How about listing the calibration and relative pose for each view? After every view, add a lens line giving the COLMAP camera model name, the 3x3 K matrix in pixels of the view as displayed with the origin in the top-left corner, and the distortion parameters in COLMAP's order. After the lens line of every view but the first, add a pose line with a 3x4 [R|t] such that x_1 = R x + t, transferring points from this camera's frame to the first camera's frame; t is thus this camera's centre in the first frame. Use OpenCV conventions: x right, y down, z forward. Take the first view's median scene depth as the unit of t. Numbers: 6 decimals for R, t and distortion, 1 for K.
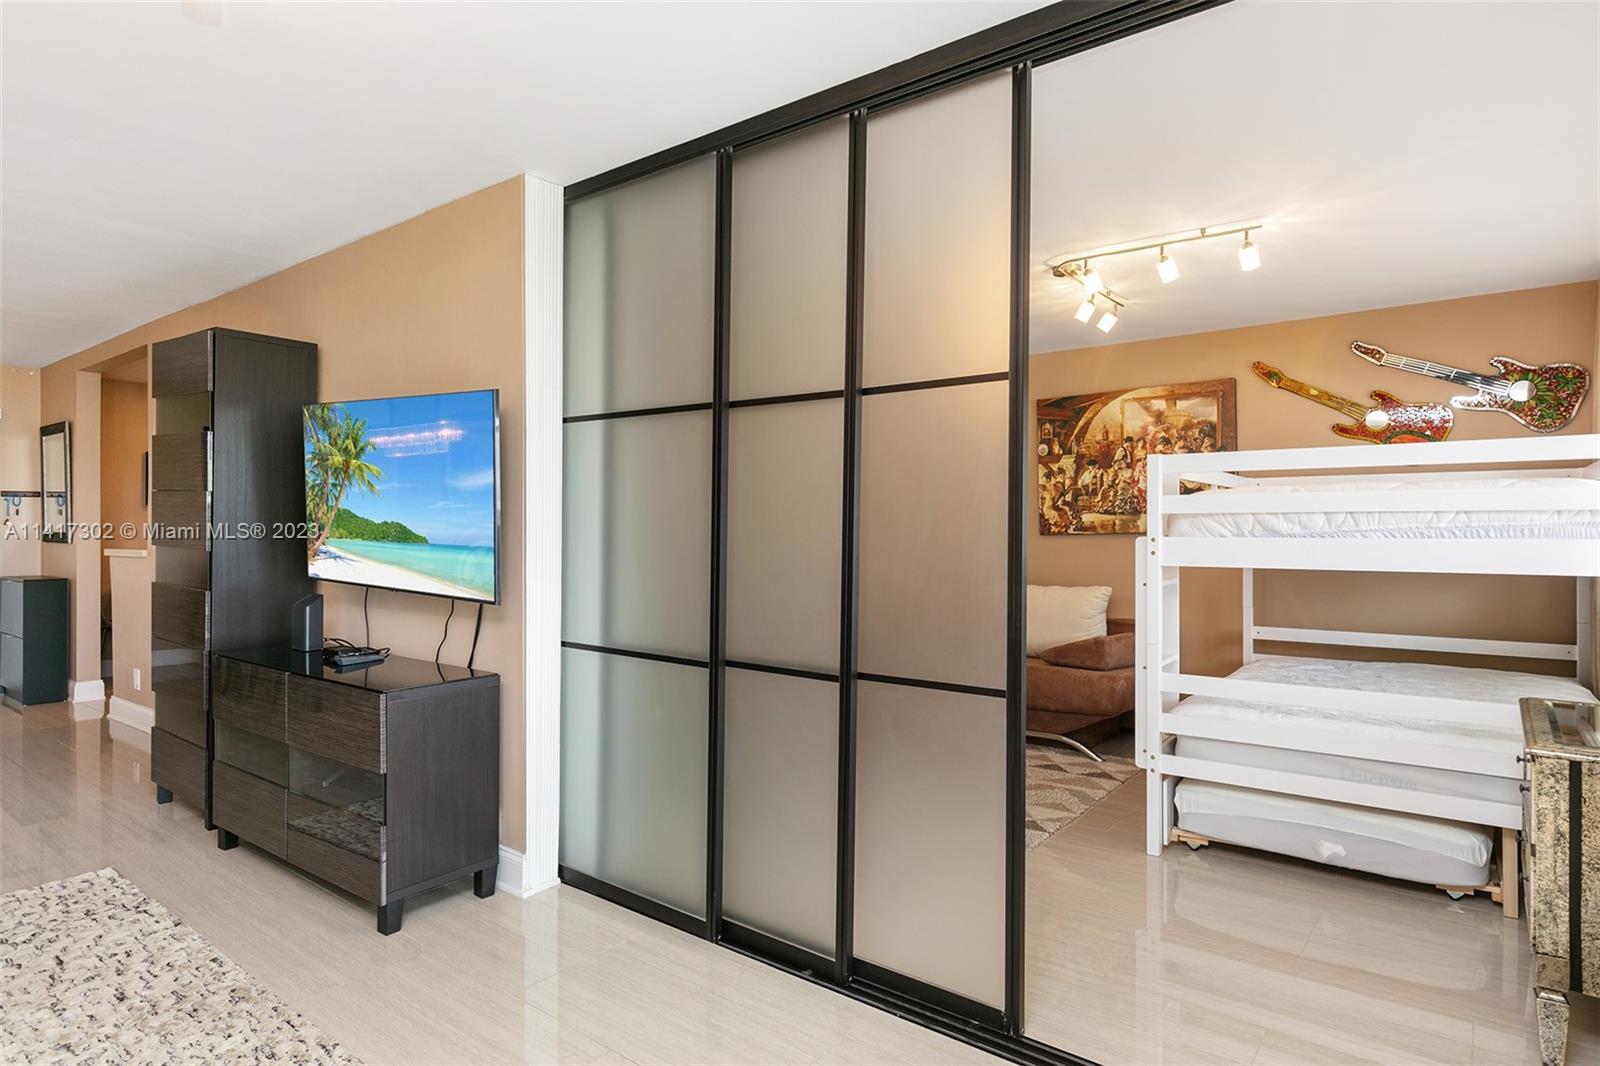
lens RADIAL K [[890.2, 0, 795.5], [0, 890.2, 537.3], [0, 0, 1]] dist [0.012884, -0.004683]
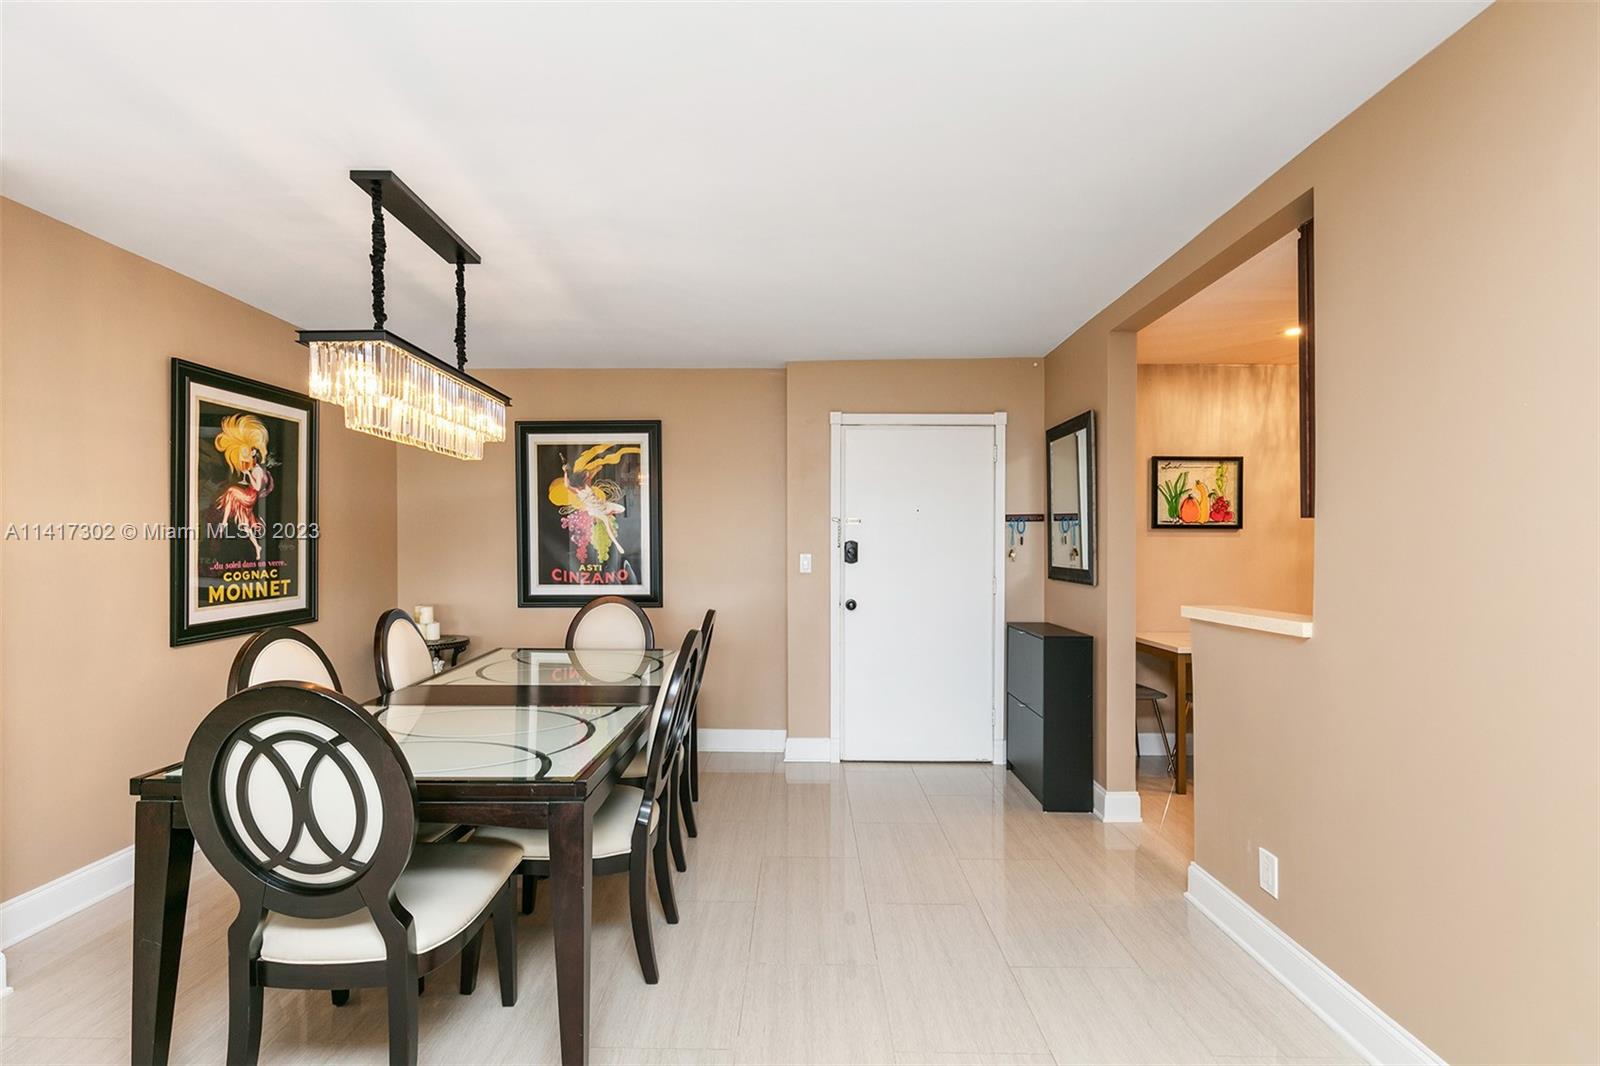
lens RADIAL K [[760.7, 0, 786.8], [0, 760.7, 545.3], [0, 0, 1]] dist [-0.004853, 0.001826]
pose [[0.603110, -0.003438, -0.797651, -0.728072], [-0.004408, 0.999961, -0.007643, -0.028907], [0.797646, 0.008125, 0.603071, 0.682465]]
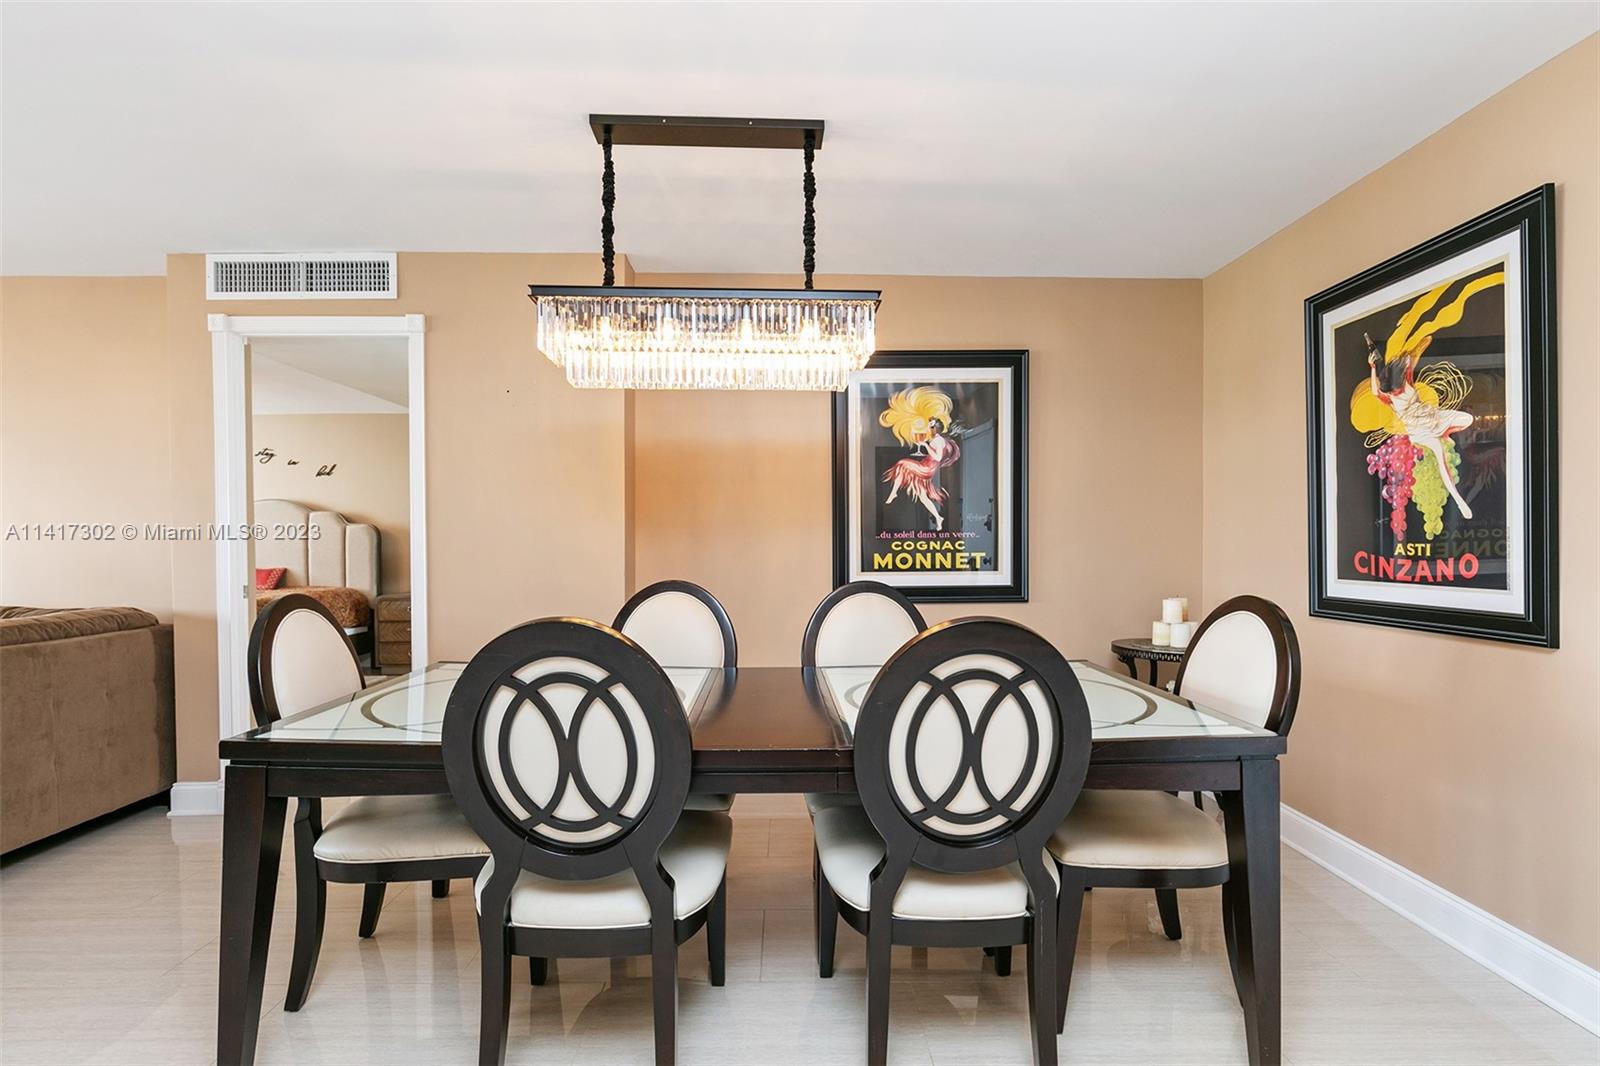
lens RADIAL K [[760.7, 0, 803.4], [0, 760.7, 554.0], [0, 0, 1]] dist [-0.004853, 0.001826]
pose [[-0.771185, 0.006079, -0.636582, -1.109090], [-0.009280, 0.999741, 0.020789, -0.006594], [0.636543, 0.021940, -0.770929, 1.283227]]
